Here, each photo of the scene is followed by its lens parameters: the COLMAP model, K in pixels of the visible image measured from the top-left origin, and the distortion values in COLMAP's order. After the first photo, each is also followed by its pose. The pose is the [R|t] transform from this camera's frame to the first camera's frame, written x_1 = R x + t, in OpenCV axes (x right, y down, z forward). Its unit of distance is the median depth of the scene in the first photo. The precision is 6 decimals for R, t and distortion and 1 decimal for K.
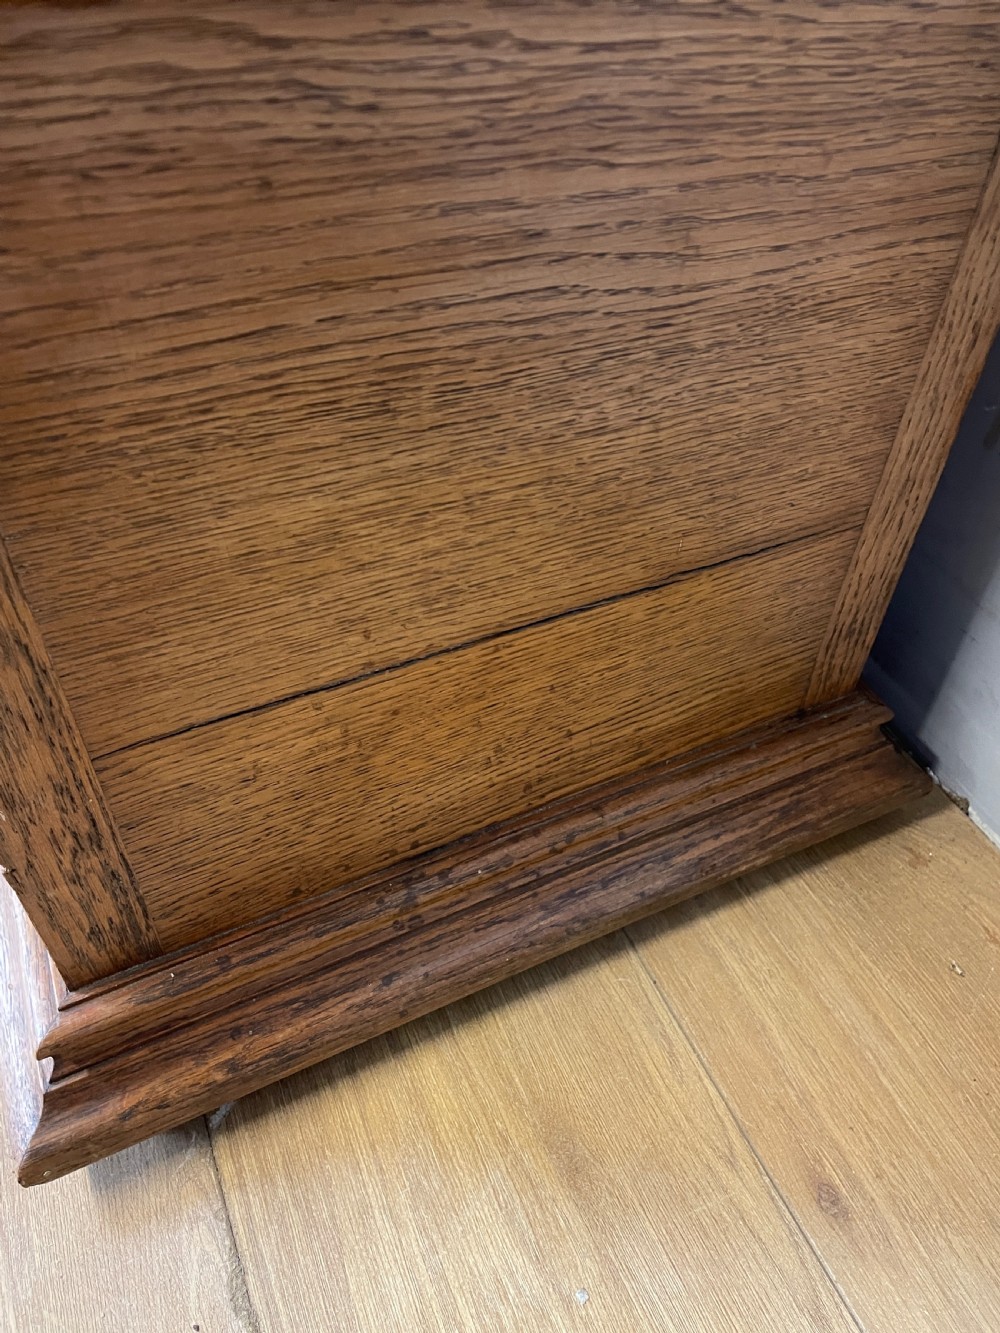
lens RADIAL K [[1007.4, 0, 496.8], [0, 1007.4, 662.8], [0, 0, 1]] dist [0.095728, -0.127883]
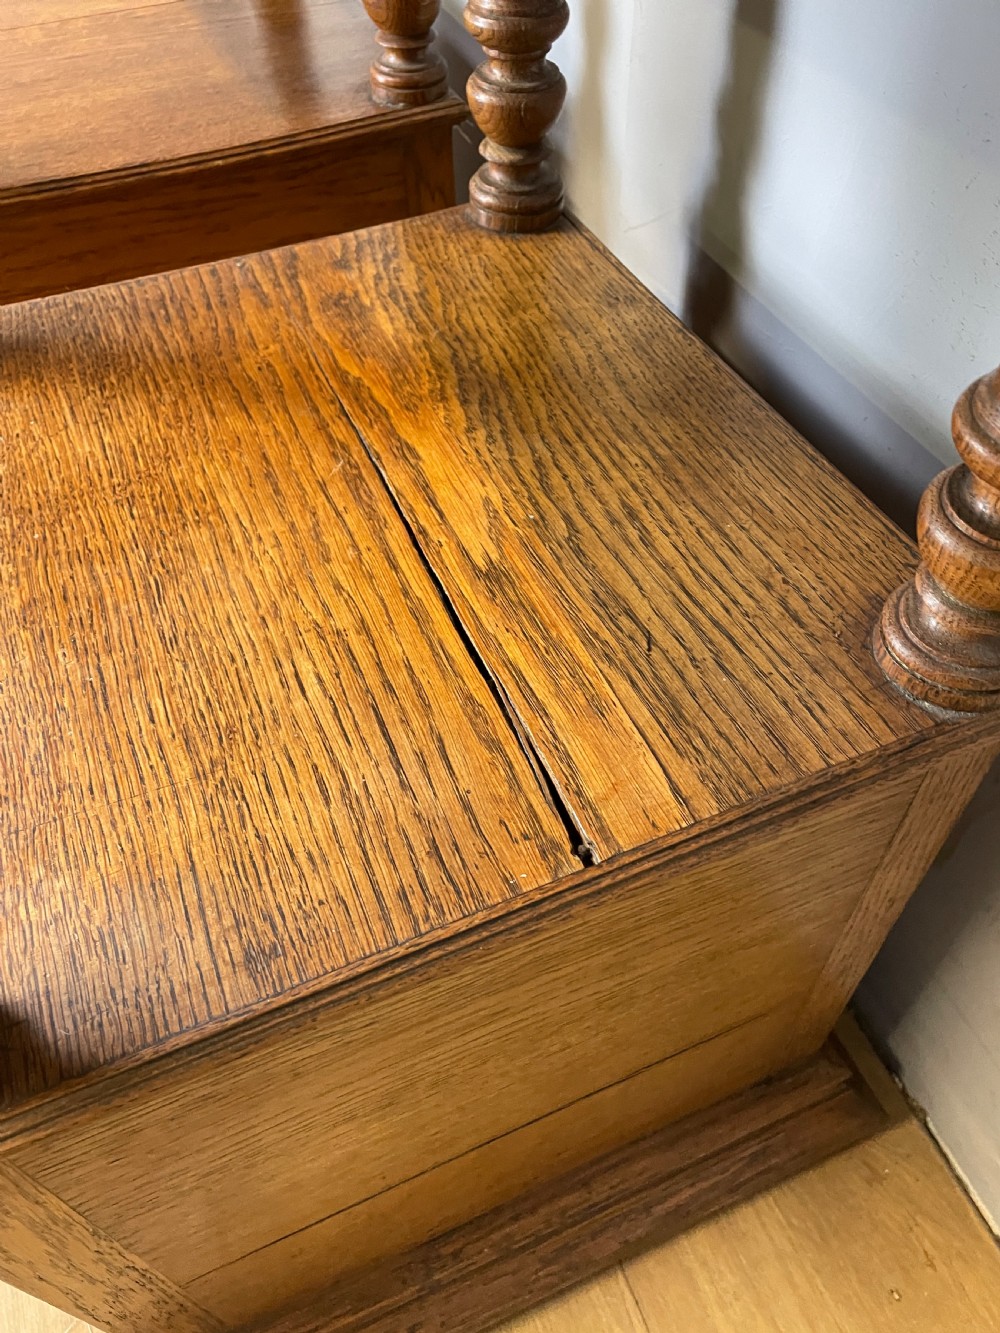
lens RADIAL K [[1007.4, 0, 496.8], [0, 1007.4, 662.8], [0, 0, 1]] dist [0.095728, -0.127883]
pose [[0.998272, 0.009659, -0.057968, 0.053883], [-0.006082, 0.998084, 0.061569, -0.499980], [0.058452, -0.061110, 0.996418, -0.153946]]
